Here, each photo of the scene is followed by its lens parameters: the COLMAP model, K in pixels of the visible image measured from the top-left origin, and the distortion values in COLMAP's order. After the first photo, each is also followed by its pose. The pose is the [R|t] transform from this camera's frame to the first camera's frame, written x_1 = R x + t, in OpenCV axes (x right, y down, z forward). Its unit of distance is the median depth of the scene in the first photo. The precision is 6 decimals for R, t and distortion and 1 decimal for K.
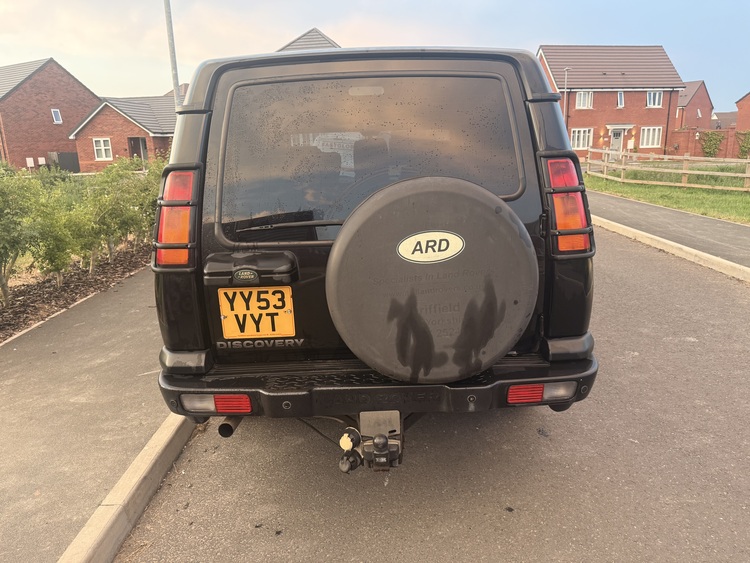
lens RADIAL K [[517.1, 0, 379.4], [0, 517.1, 280.9], [0, 0, 1]] dist [0.042127, -0.020991]
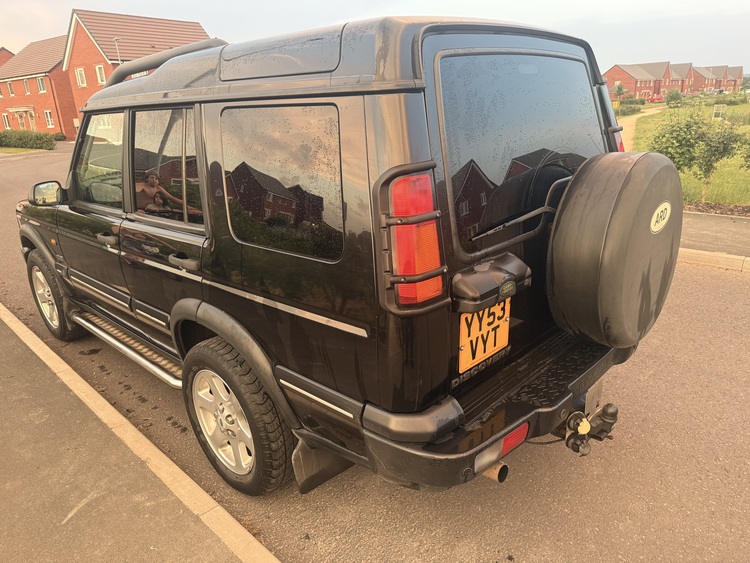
lens RADIAL K [[517.1, 0, 374.7], [0, 517.1, 284.9], [0, 0, 1]] dist [0.042127, -0.020991]
pose [[0.738125, -0.232906, 0.633187, -0.899370], [0.203652, 0.971661, 0.120004, -0.152490], [-0.643193, 0.040372, 0.764639, 0.469011]]
